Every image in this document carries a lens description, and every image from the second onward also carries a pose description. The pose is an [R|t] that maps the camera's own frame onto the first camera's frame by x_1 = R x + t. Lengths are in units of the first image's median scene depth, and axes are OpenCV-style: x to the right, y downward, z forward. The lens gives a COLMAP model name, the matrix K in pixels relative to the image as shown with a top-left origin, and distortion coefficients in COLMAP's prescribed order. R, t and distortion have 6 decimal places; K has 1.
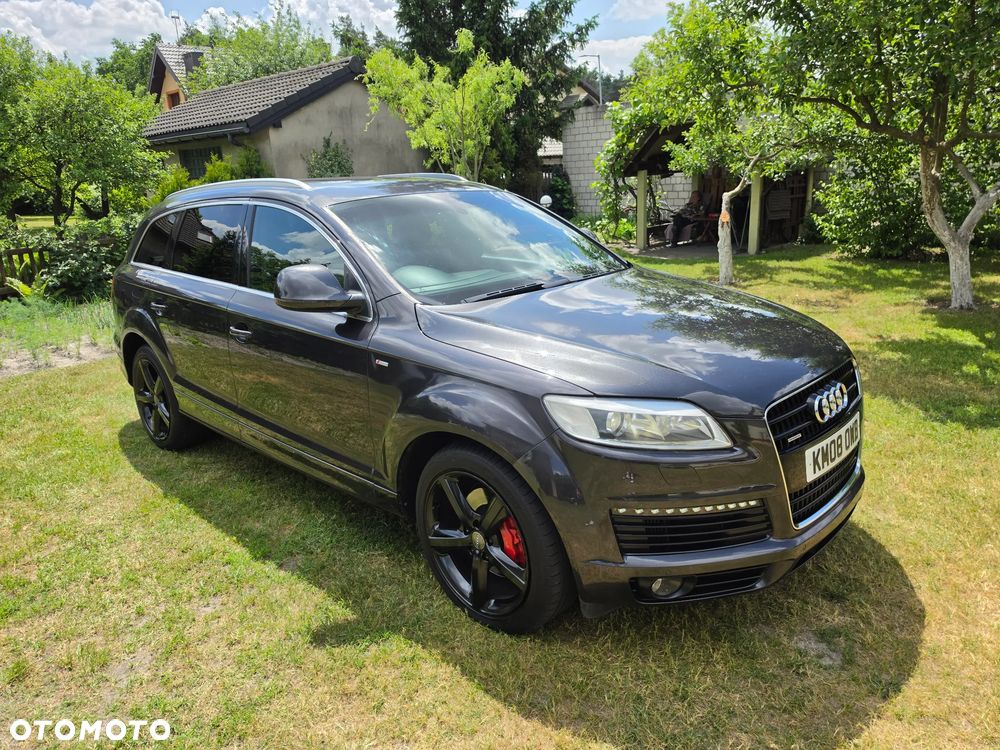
lens RADIAL K [[739.0, 0, 504.5], [0, 739.0, 375.5], [0, 0, 1]] dist [0.043558, -0.068936]
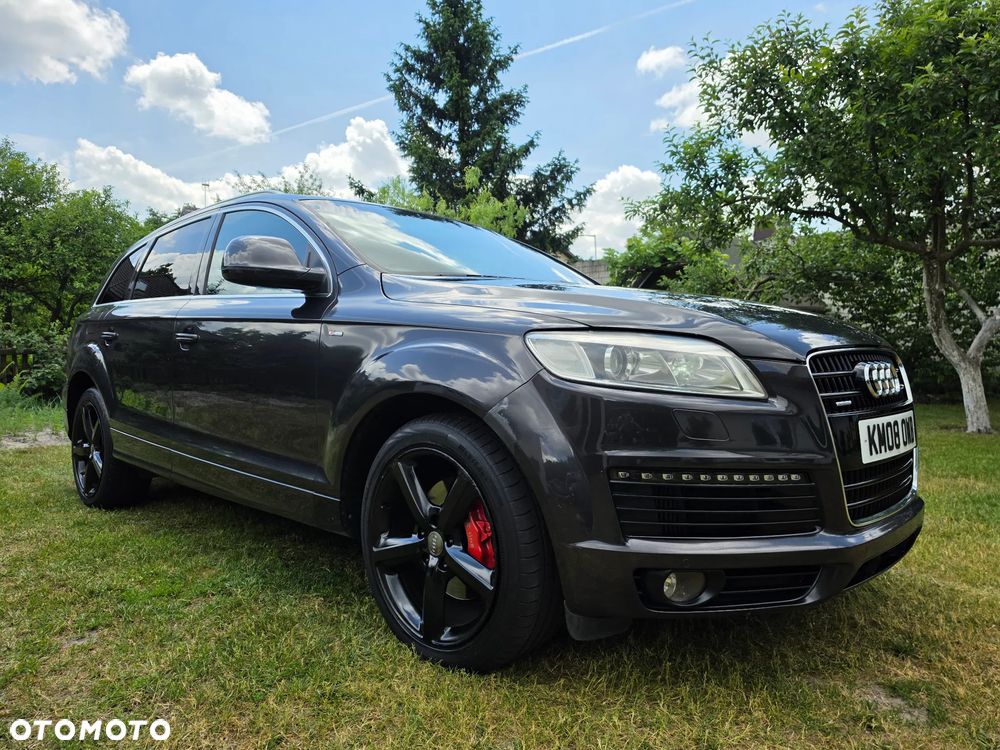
lens RADIAL K [[728.3, 0, 500.0], [0, 728.3, 375.0], [0, 0, 1]] dist [0.035877, -0.046924]
pose [[0.998619, 0.052418, -0.003627, 0.024384], [-0.051662, 0.966927, -0.249766, 0.233326], [-0.009585, 0.249608, 0.968299, 0.213185]]
